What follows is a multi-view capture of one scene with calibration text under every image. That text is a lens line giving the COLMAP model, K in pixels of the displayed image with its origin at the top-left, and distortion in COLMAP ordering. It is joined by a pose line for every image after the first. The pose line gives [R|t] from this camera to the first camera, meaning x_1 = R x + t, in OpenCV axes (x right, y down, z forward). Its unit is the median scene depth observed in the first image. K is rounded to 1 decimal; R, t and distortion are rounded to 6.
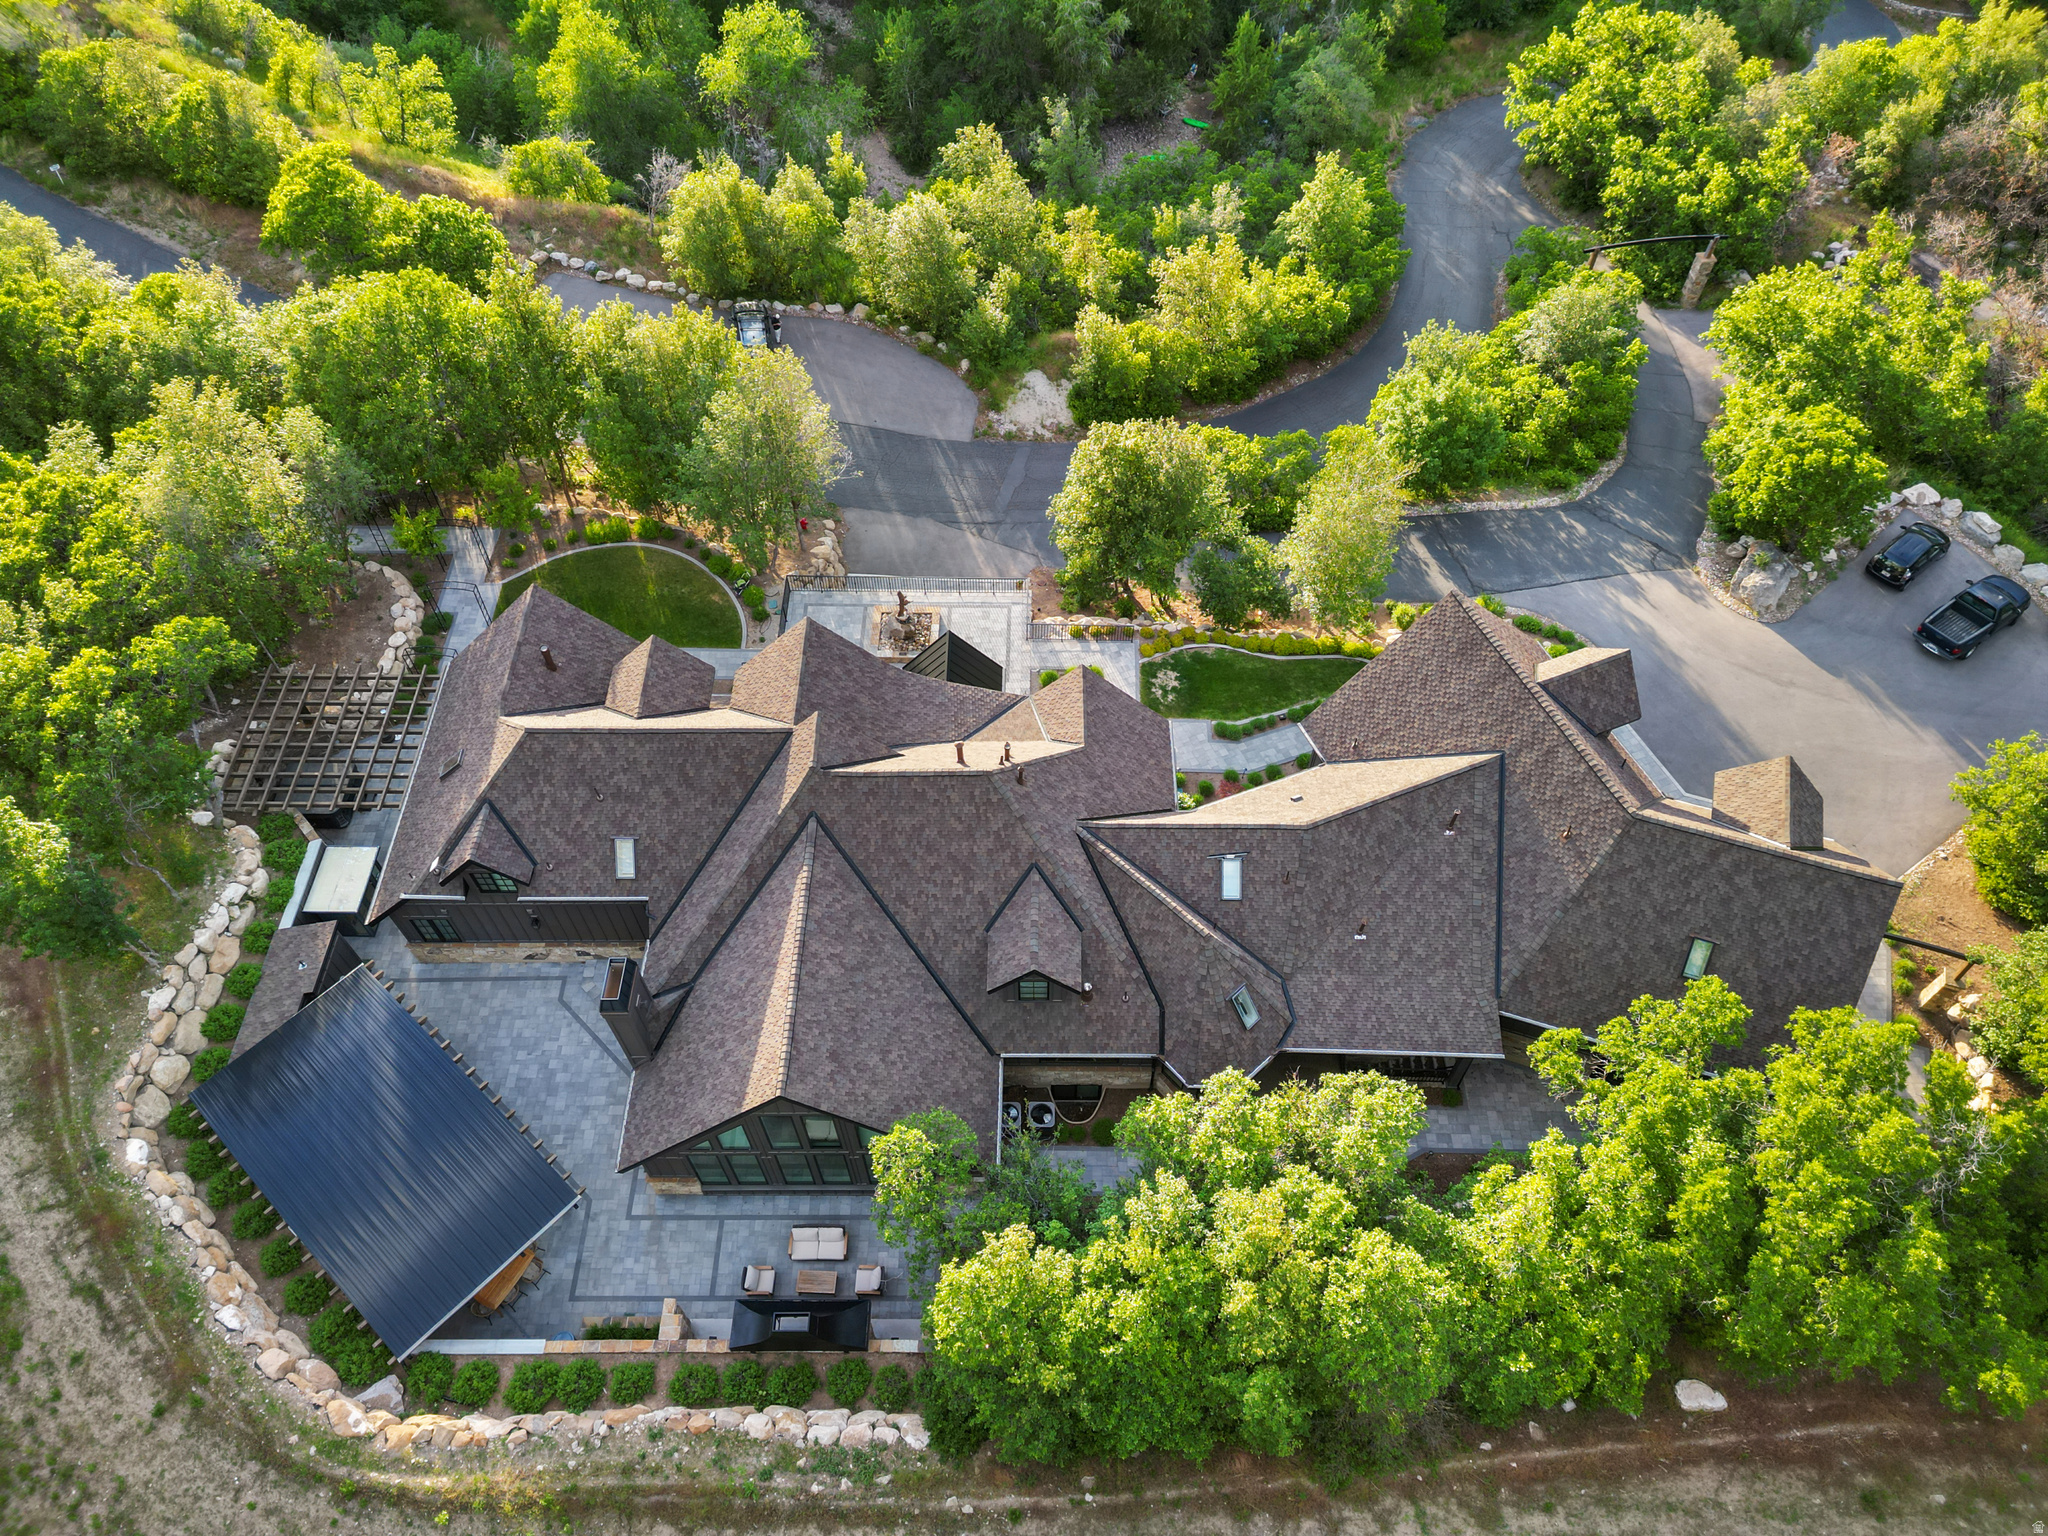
lens RADIAL K [[1432.3, 0, 1025.9], [0, 1432.3, 771.6], [0, 0, 1]] dist [0.060468, -0.054438]
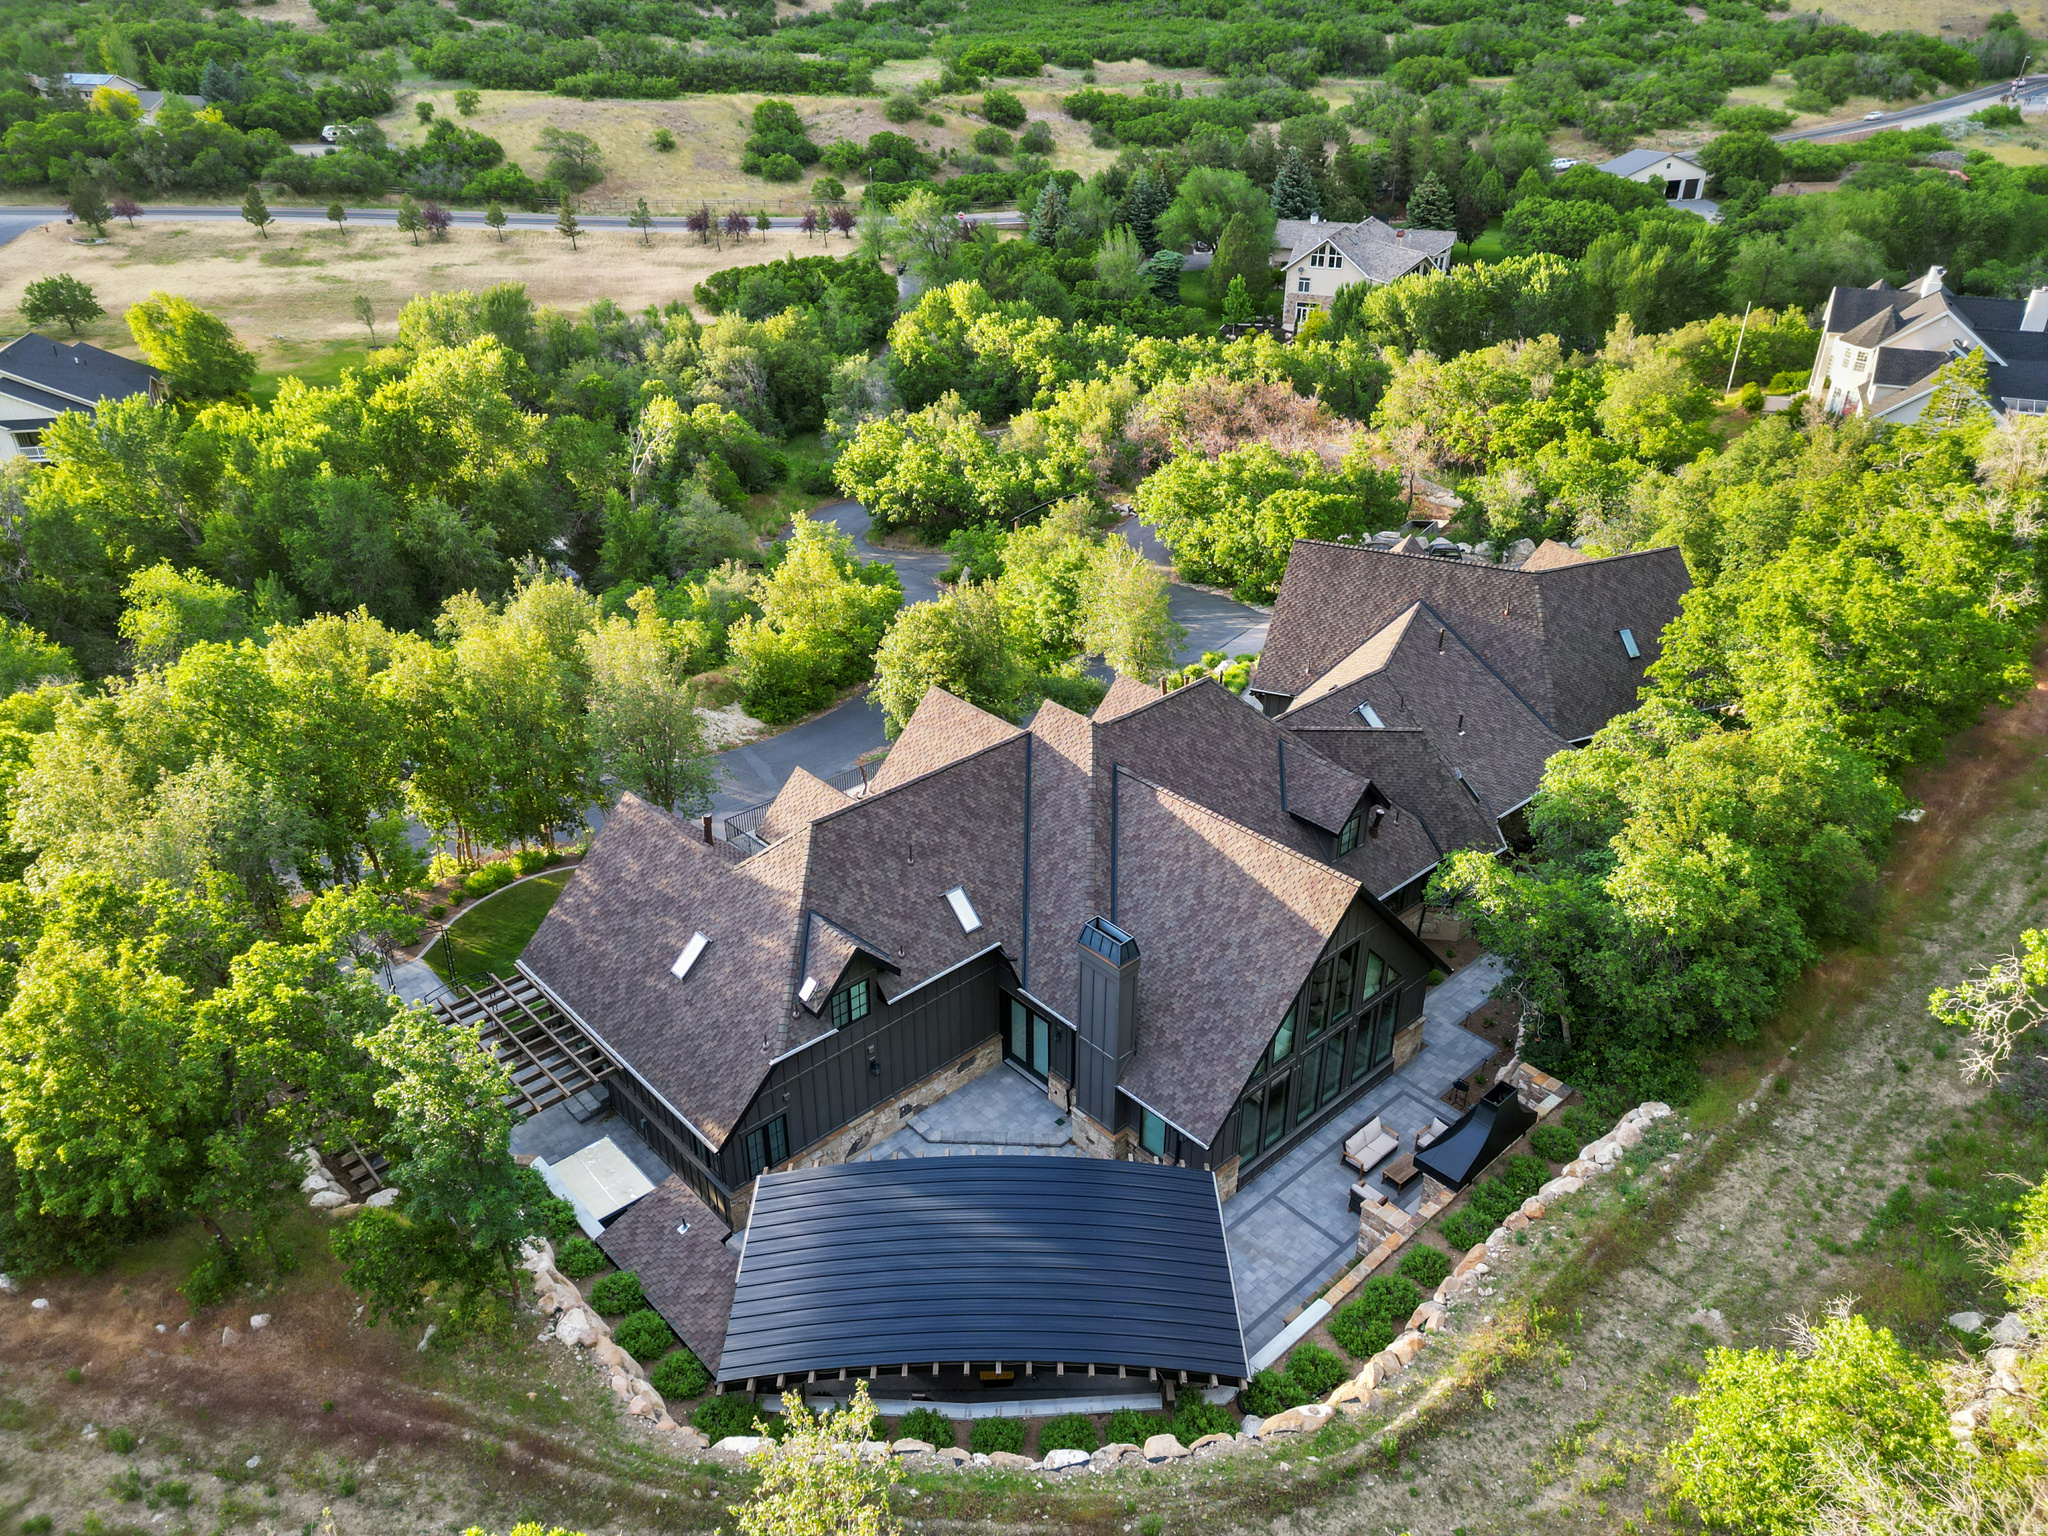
lens RADIAL K [[1432.3, 0, 1025.9], [0, 1432.3, 771.6], [0, 0, 1]] dist [0.060468, -0.054438]
pose [[0.729532, -0.326229, 0.601131, -0.856155], [0.557606, 0.792648, -0.246546, 0.264595], [-0.396055, 0.515057, 0.760169, 0.285256]]
